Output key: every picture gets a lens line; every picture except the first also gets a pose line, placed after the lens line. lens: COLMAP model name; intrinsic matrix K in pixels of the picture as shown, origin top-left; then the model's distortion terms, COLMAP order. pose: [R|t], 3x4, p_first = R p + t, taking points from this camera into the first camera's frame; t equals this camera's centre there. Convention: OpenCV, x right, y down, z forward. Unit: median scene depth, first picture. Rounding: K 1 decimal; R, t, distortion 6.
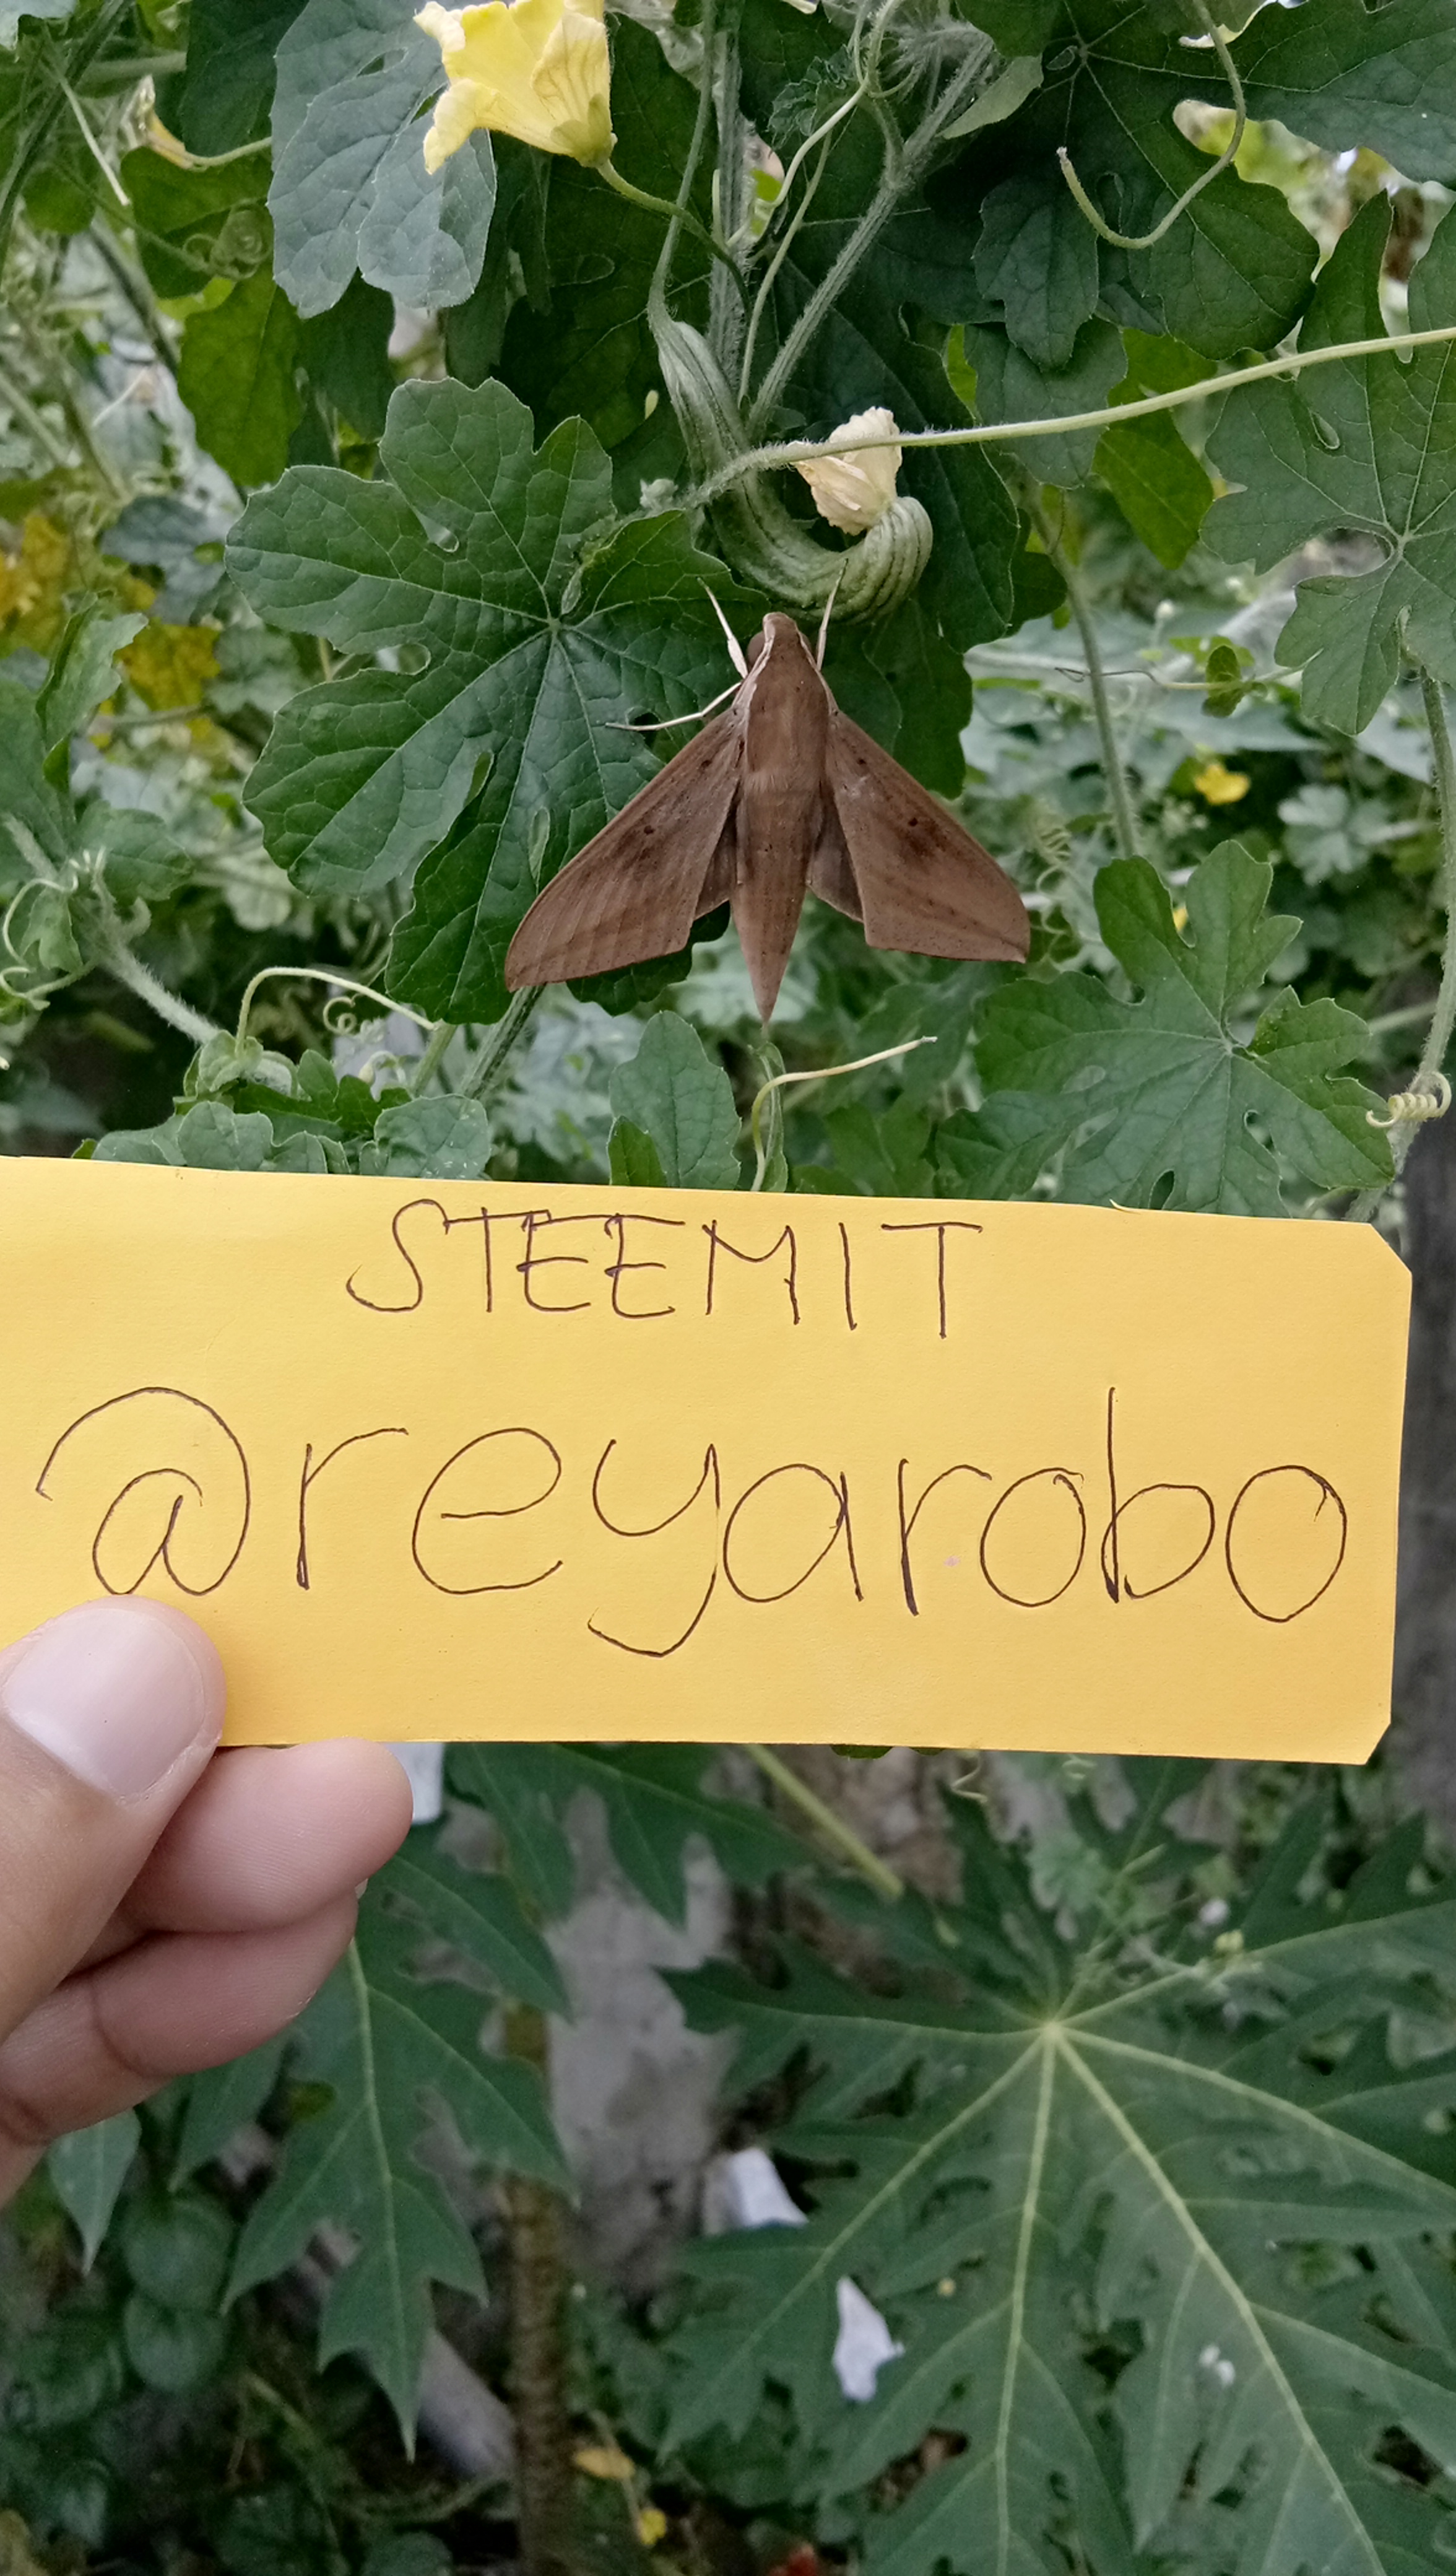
lens RADIAL K [[2159.4, 0, 729.6], [0, 2159.4, 1310.7], [0, 0, 1]] dist [0.023263, -0.011118]
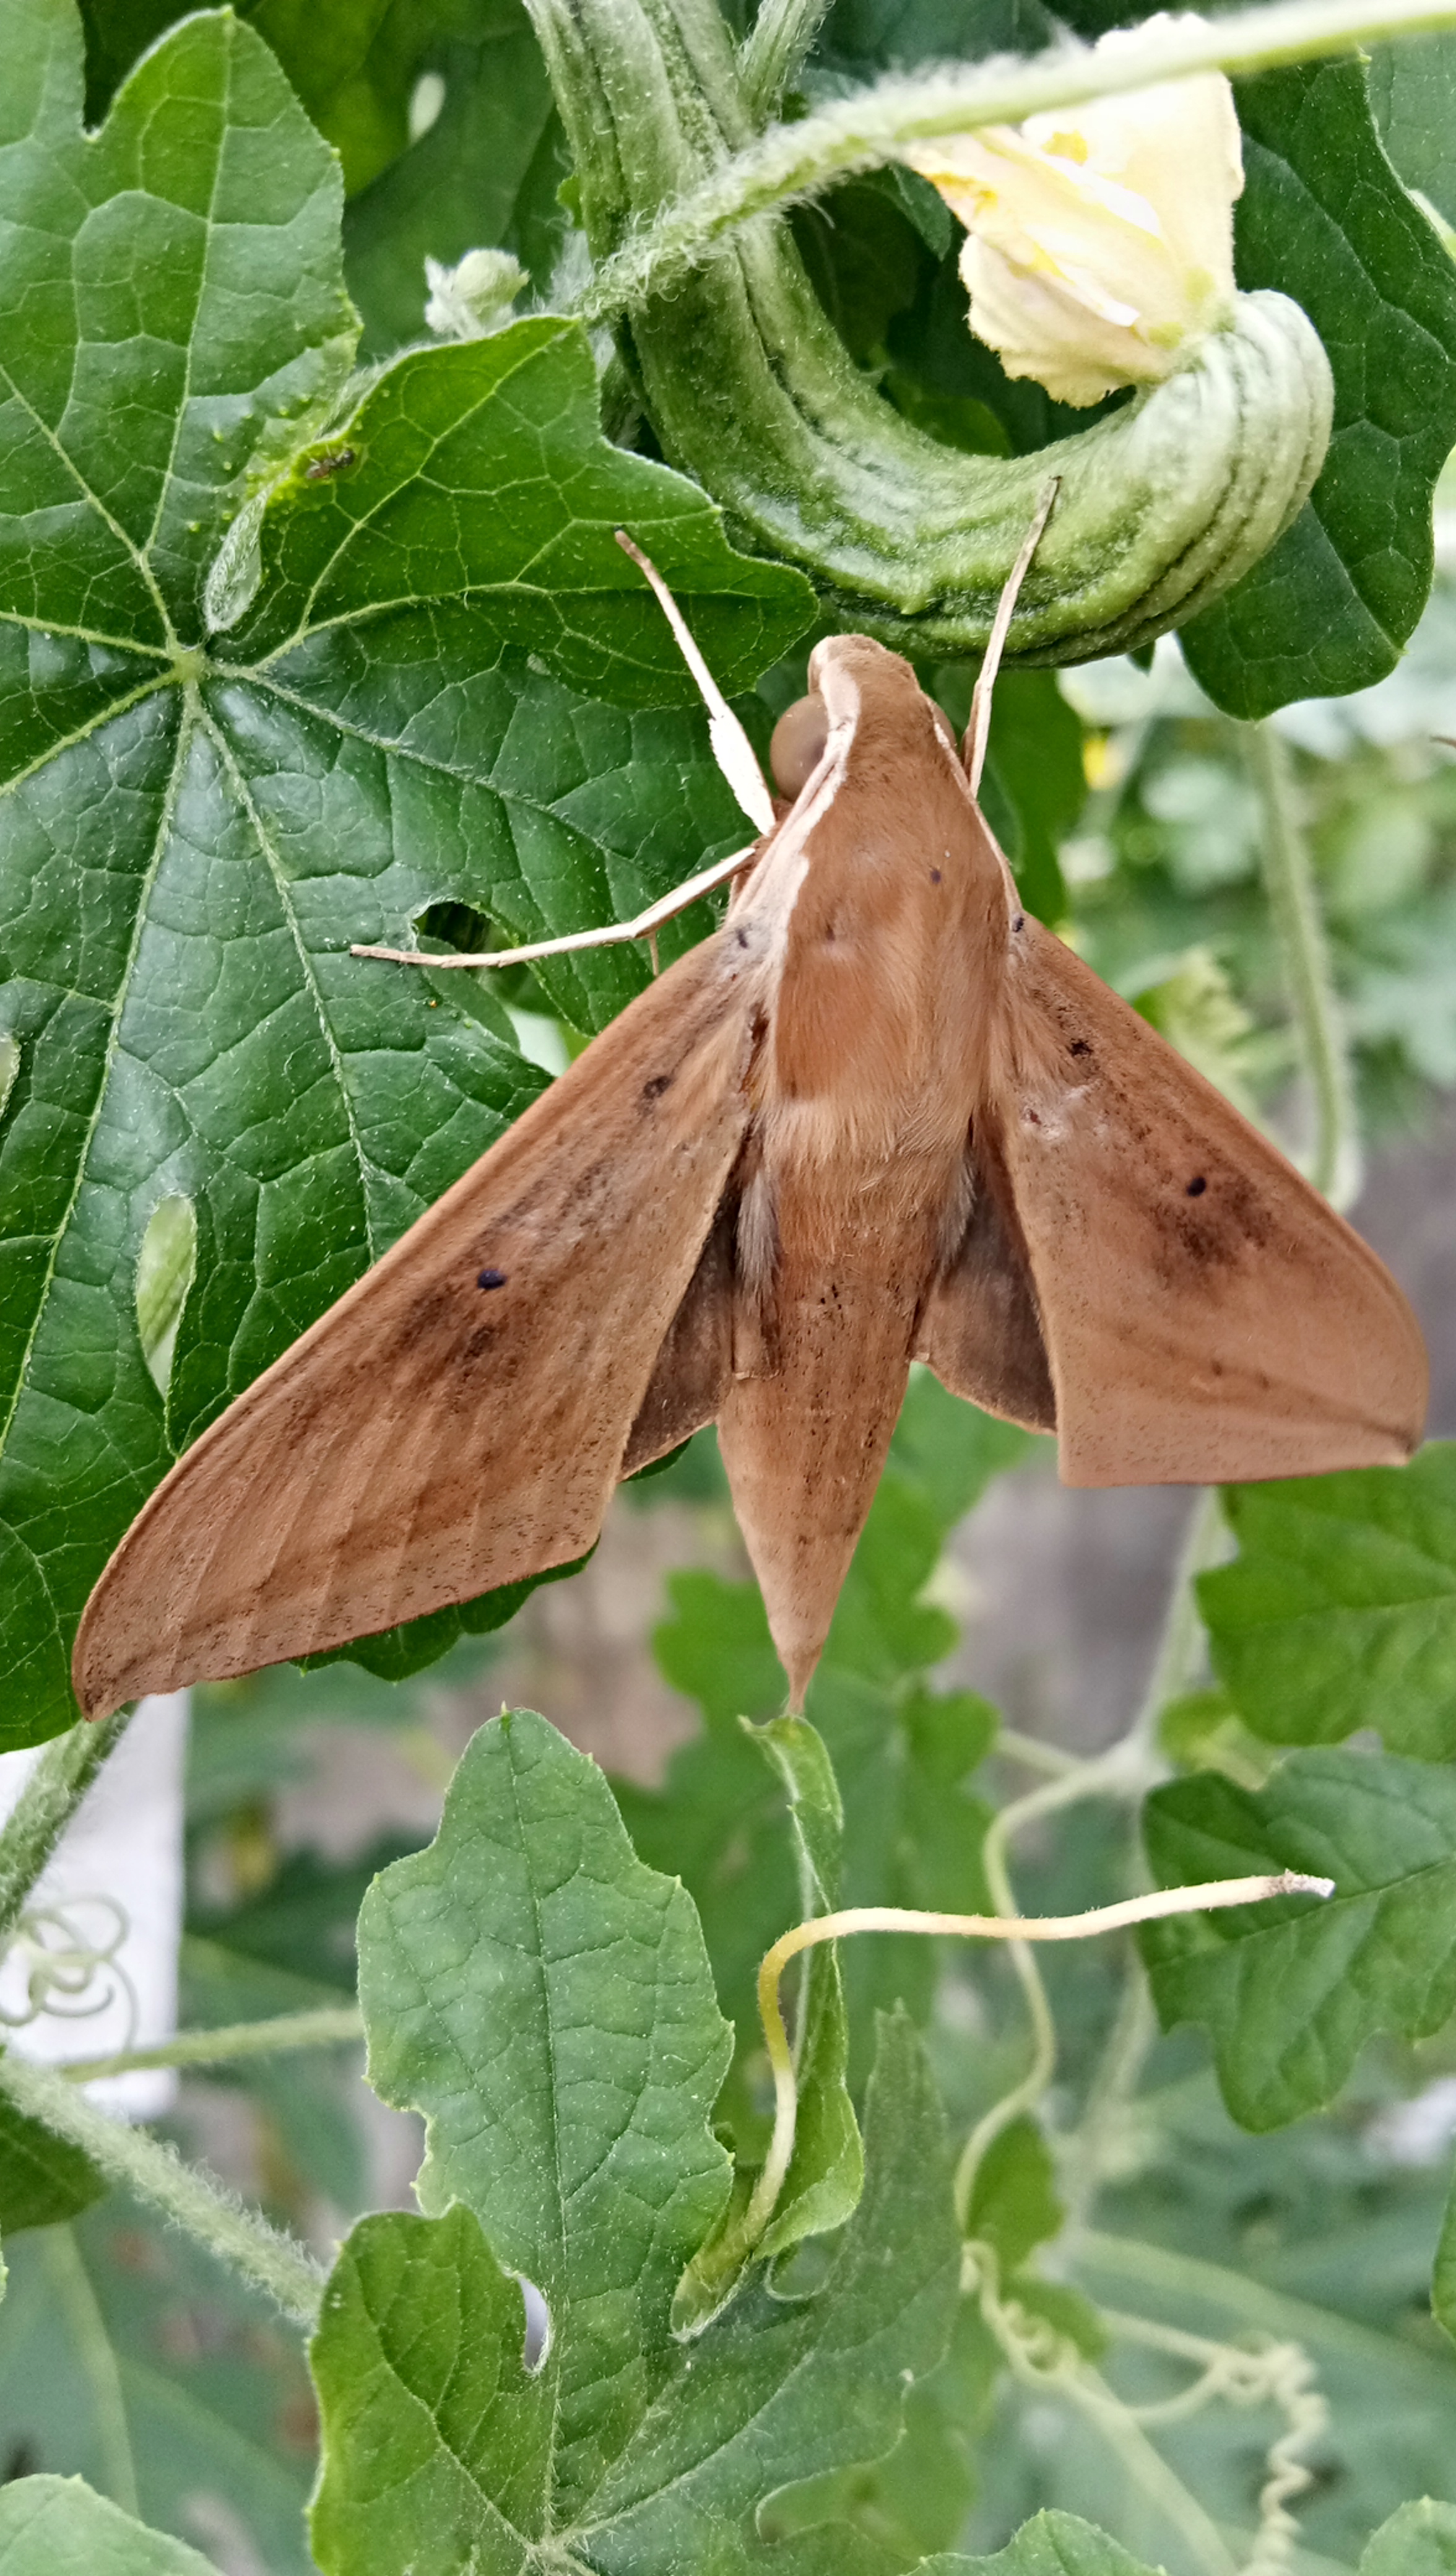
lens RADIAL K [[2159.4, 0, 736.2], [0, 2159.4, 1260.5], [0, 0, 1]] dist [0.023263, -0.011118]
pose [[0.993398, -0.033923, 0.109590, -0.035695], [0.031893, 0.999287, 0.020223, -0.228112], [-0.110198, -0.016594, 0.993771, 0.652028]]
